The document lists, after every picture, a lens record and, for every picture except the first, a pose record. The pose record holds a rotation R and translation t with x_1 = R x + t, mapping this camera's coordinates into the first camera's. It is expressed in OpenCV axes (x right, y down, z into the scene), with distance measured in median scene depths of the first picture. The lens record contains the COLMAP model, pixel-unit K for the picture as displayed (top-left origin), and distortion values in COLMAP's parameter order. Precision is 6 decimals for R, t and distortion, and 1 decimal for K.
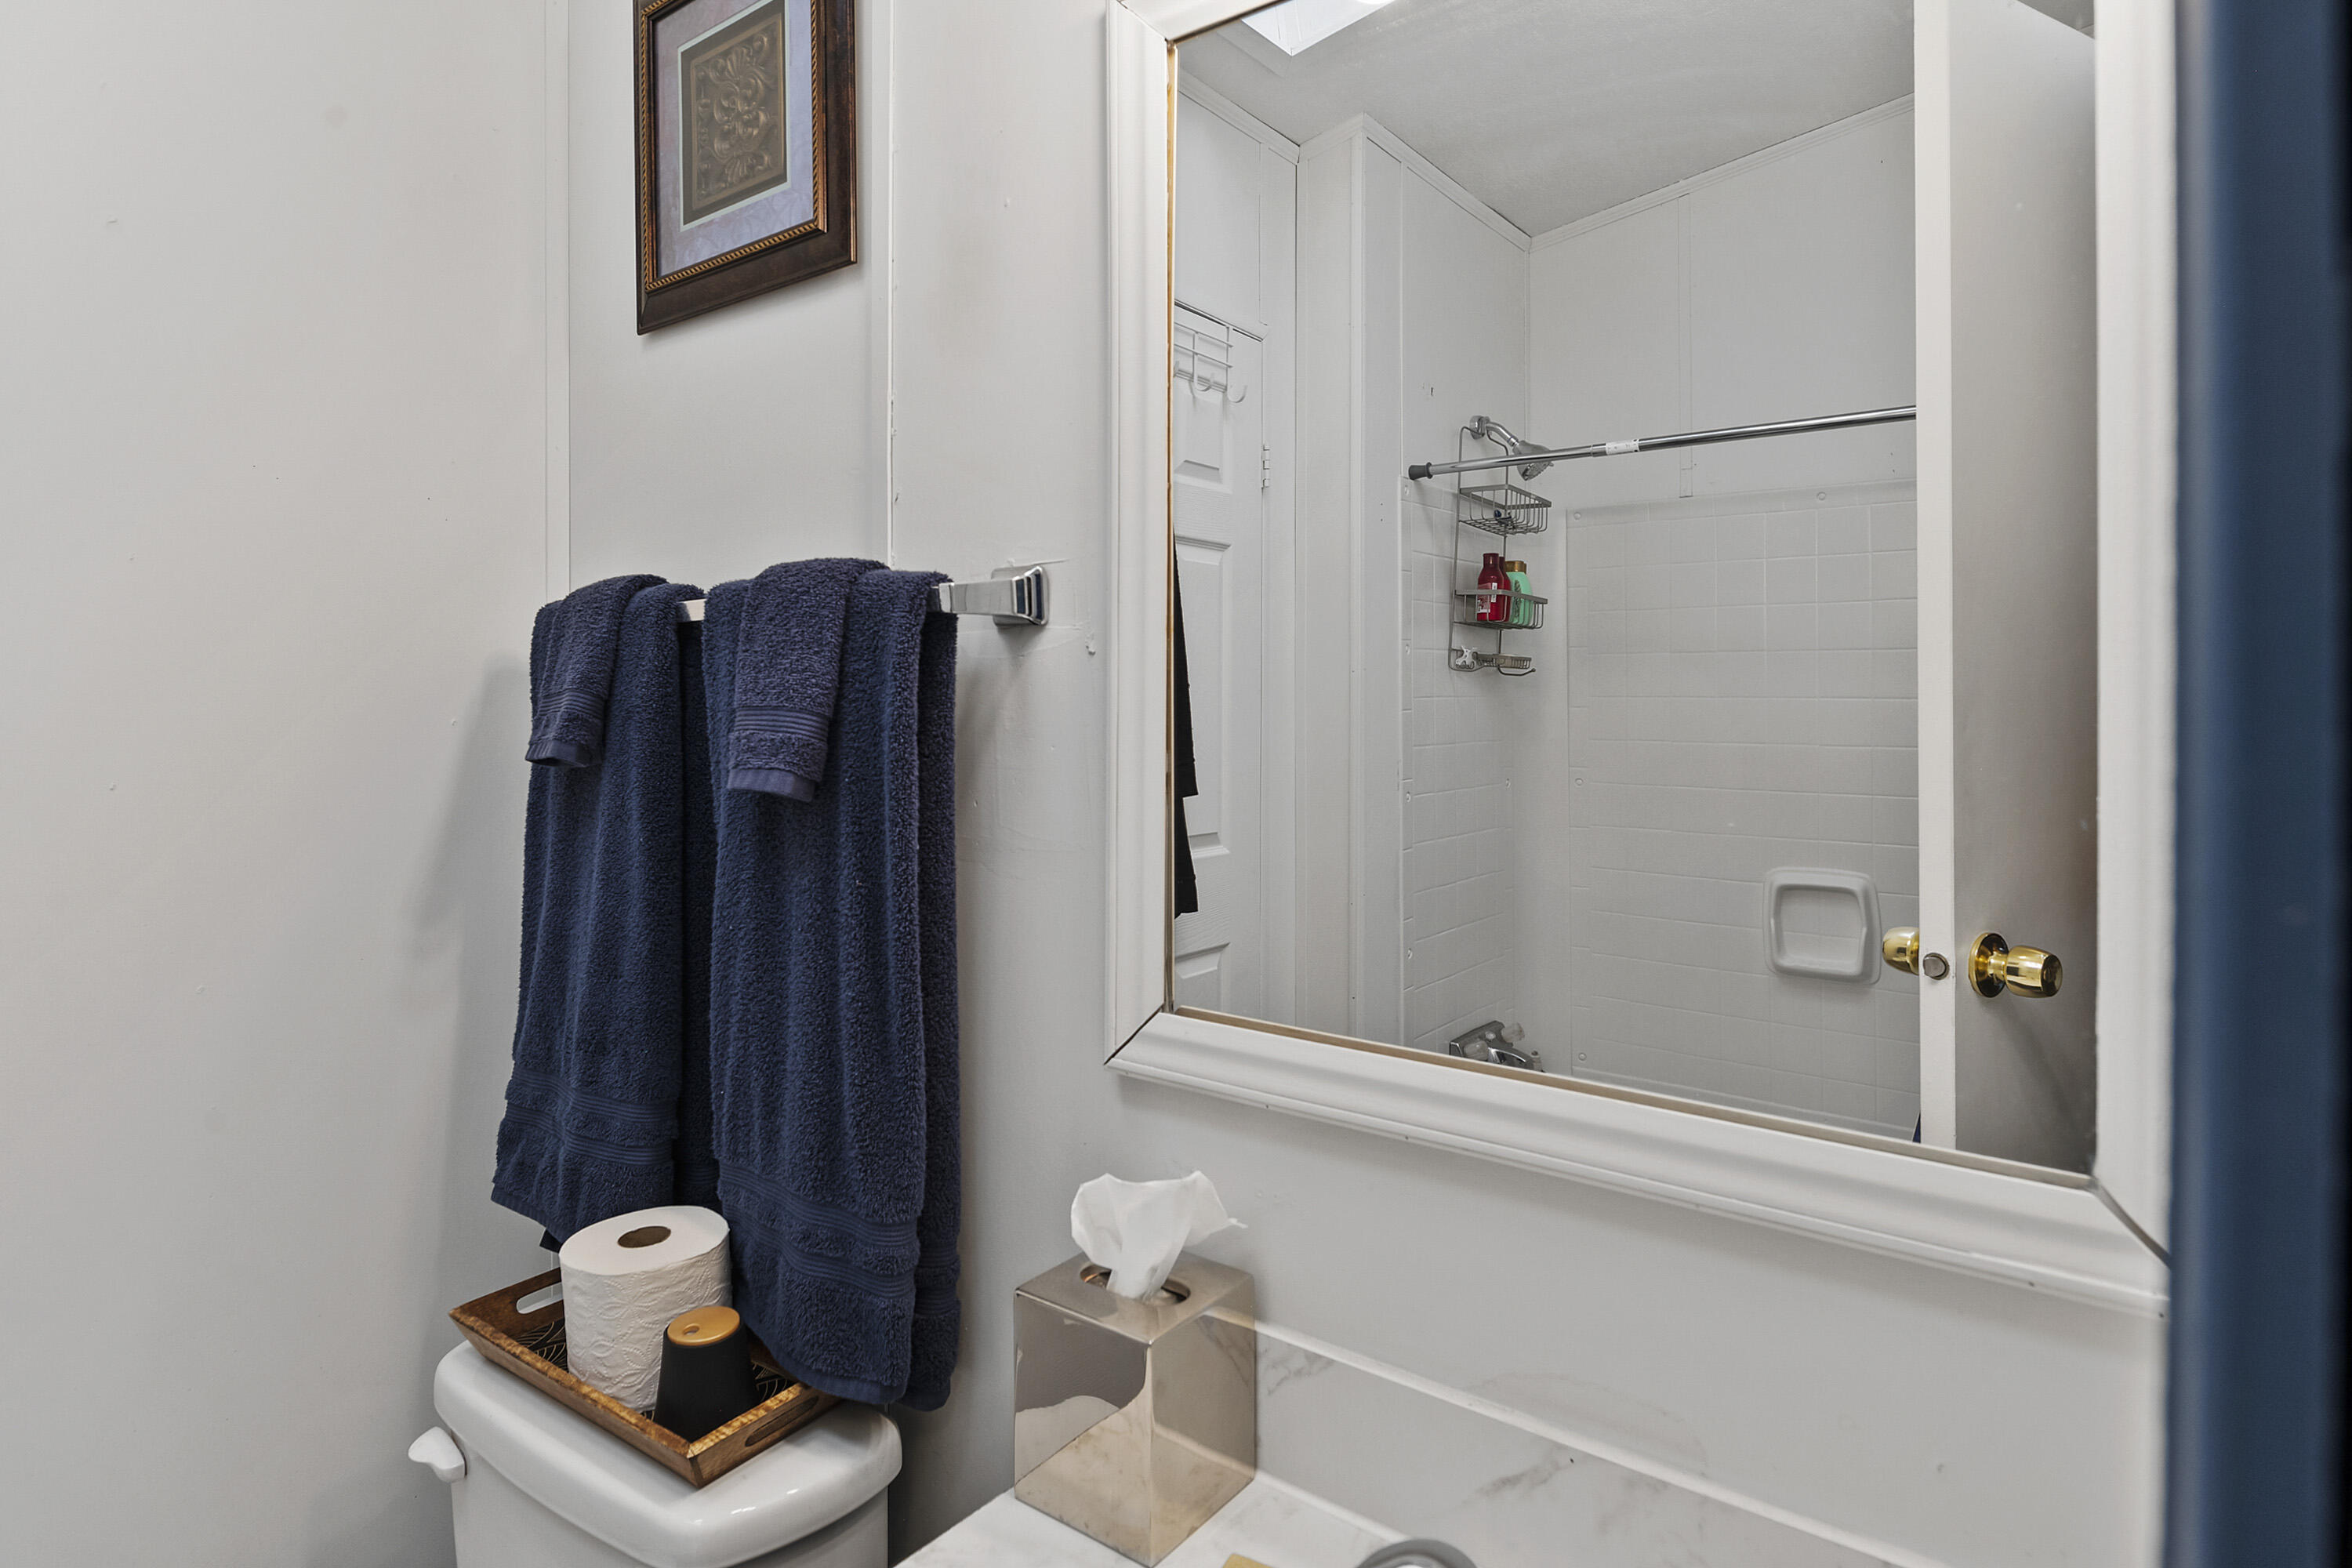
lens RADIAL K [[1305.2, 0, 1176.0], [0, 1305.2, 784.0], [0, 0, 1]] dist [-0.005670, -0.003073]
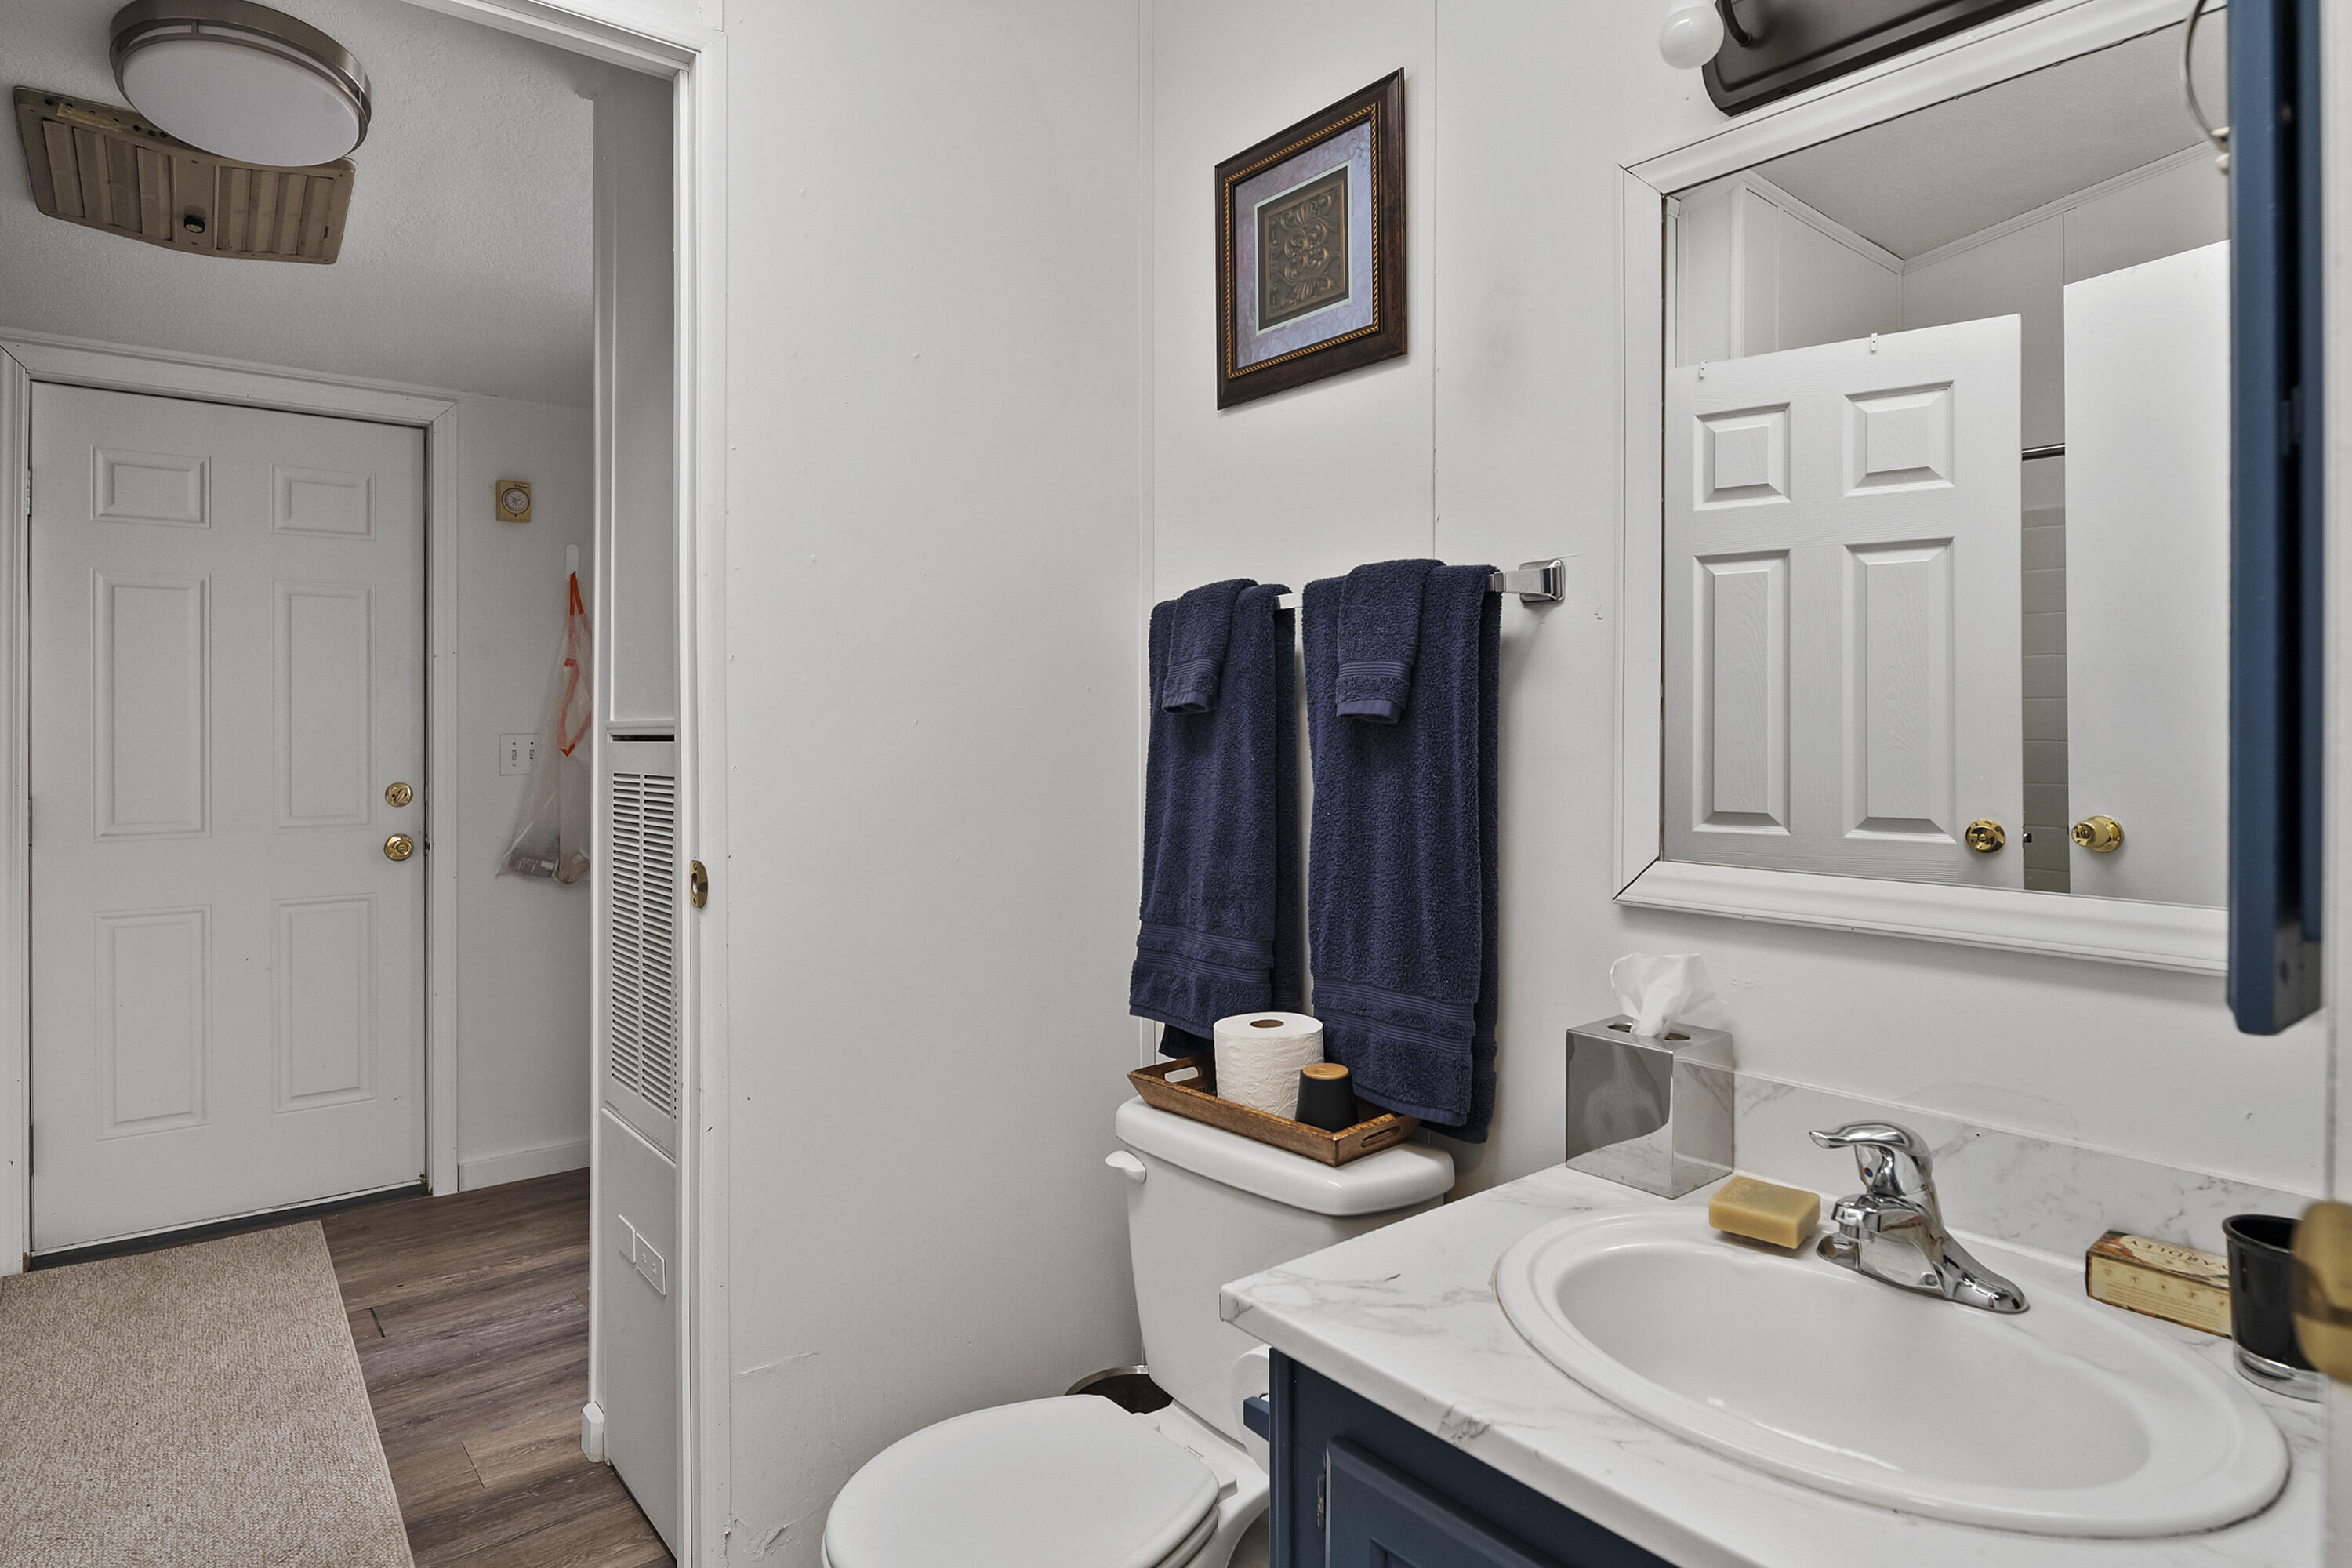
lens RADIAL K [[1305.2, 0, 1176.0], [0, 1305.2, 784.0], [0, 0, 1]] dist [-0.005670, -0.003073]
pose [[0.973241, 0.009587, -0.229585, -0.169753], [-0.015252, 0.999621, -0.022914, 0.111139], [0.229278, 0.025803, 0.973019, -0.452636]]
